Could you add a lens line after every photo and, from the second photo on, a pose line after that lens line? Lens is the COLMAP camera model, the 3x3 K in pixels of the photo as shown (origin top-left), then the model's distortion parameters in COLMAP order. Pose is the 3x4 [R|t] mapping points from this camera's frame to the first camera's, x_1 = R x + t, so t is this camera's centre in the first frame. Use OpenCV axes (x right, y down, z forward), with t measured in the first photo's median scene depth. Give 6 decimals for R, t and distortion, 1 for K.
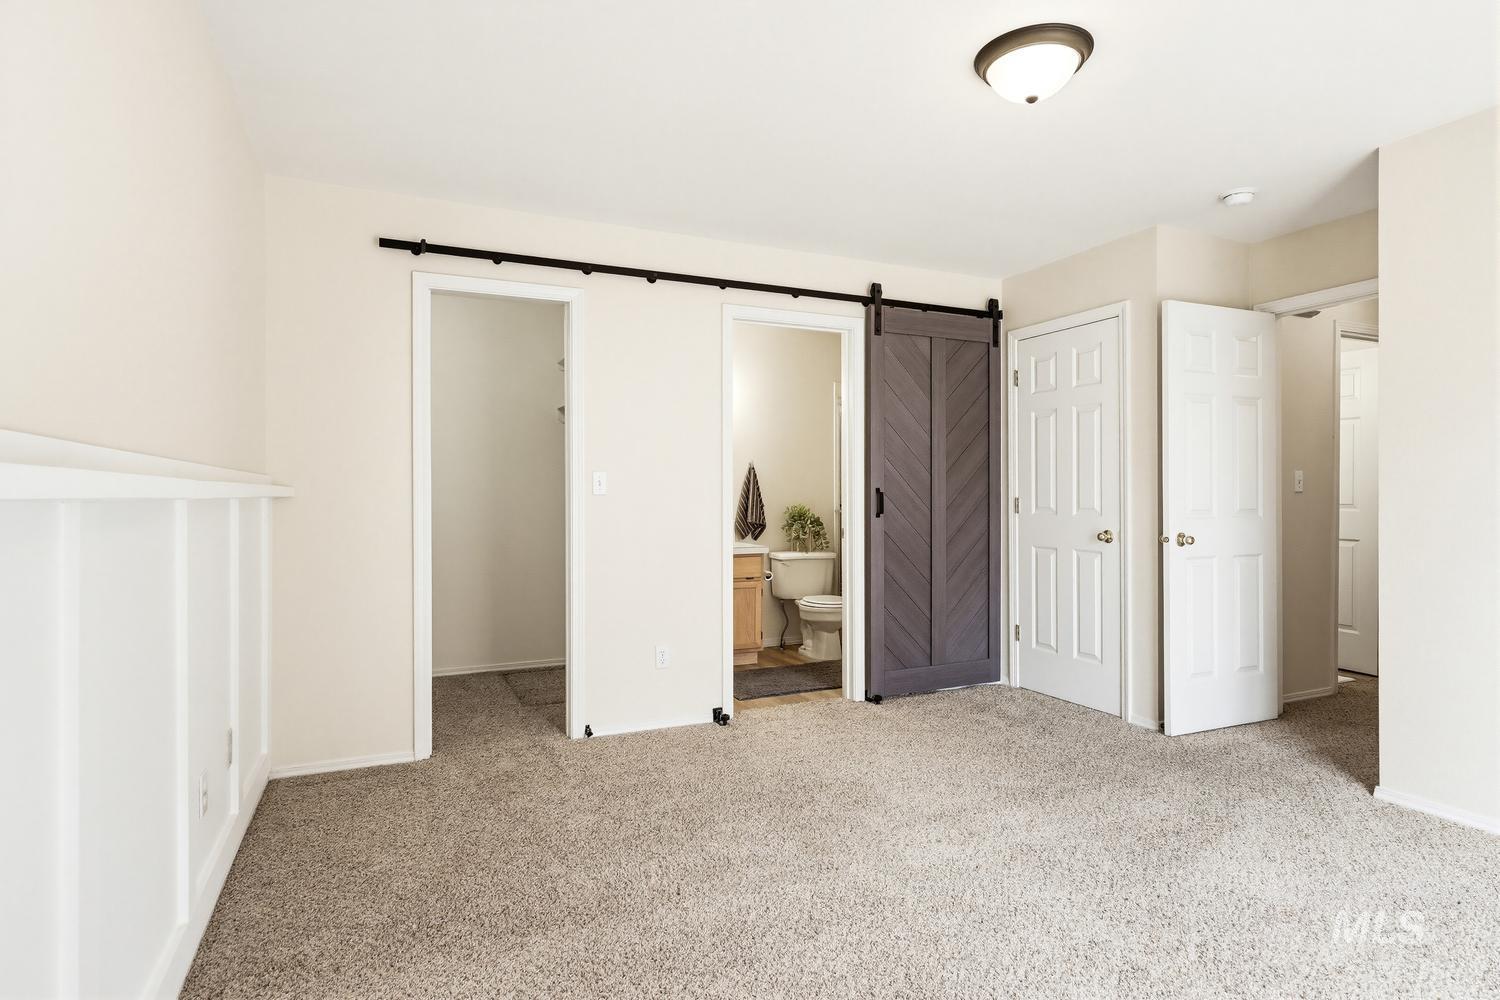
lens RADIAL K [[831.1, 0, 748.9], [0, 831.1, 497.8], [0, 0, 1]] dist [0.001869, -0.000248]
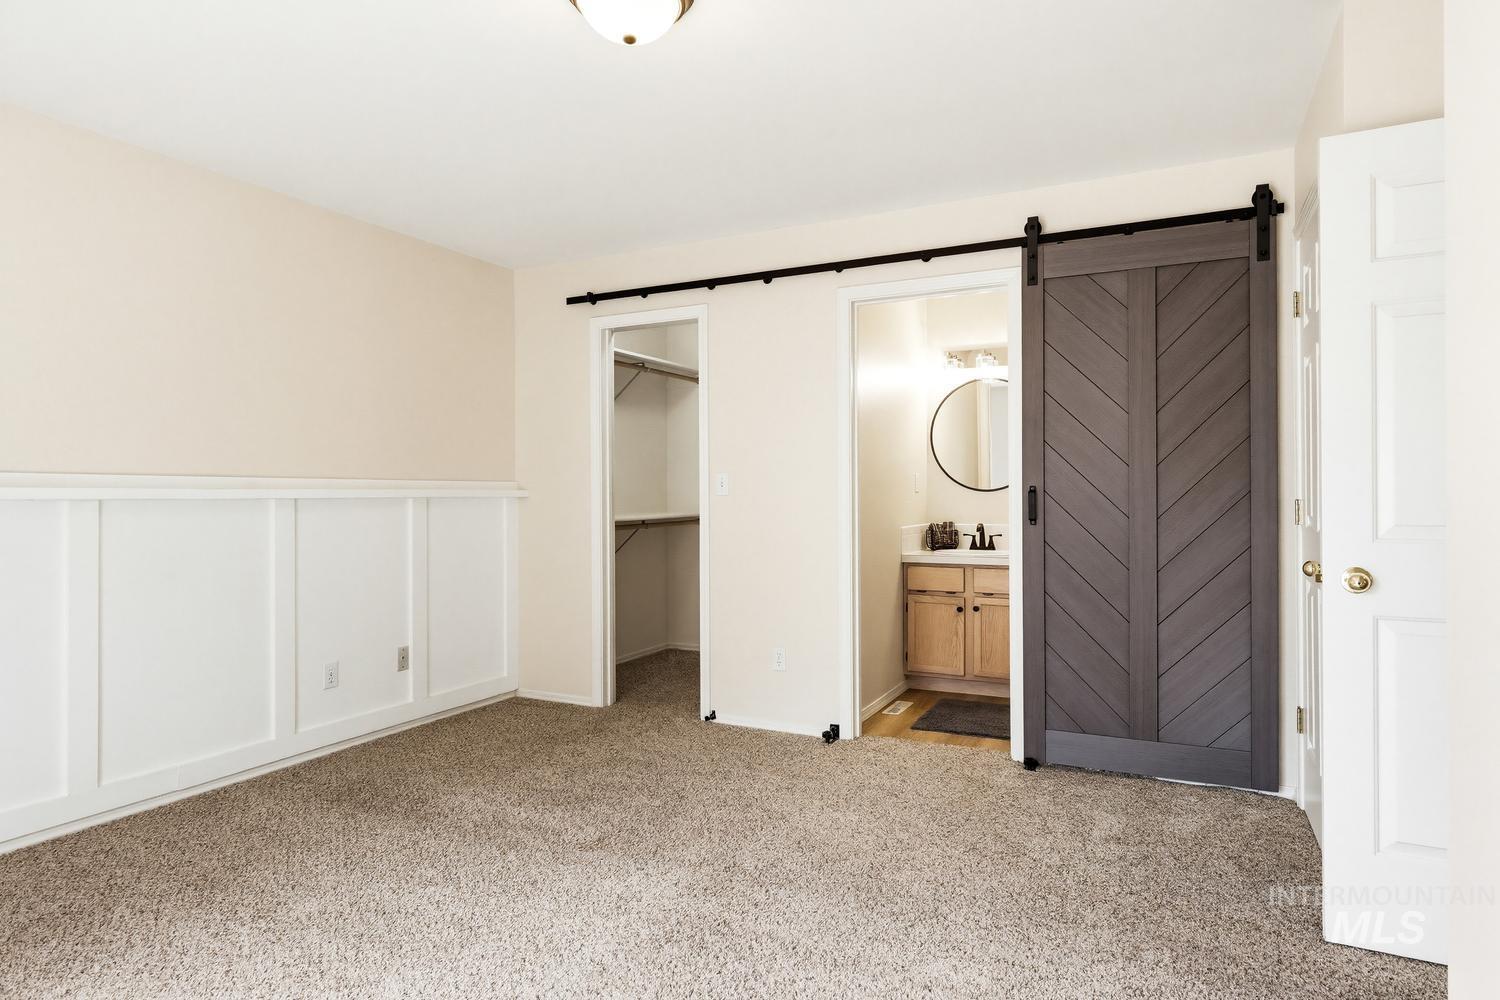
lens RADIAL K [[866.6, 0, 736.5], [0, 866.6, 496.8], [0, 0, 1]] dist [0.001361, -0.002386]
pose [[0.606785, 0.003572, -0.794858, 0.617967], [0.000681, 0.999987, 0.005013, -0.006609], [0.794866, -0.003583, 0.606775, 0.302095]]
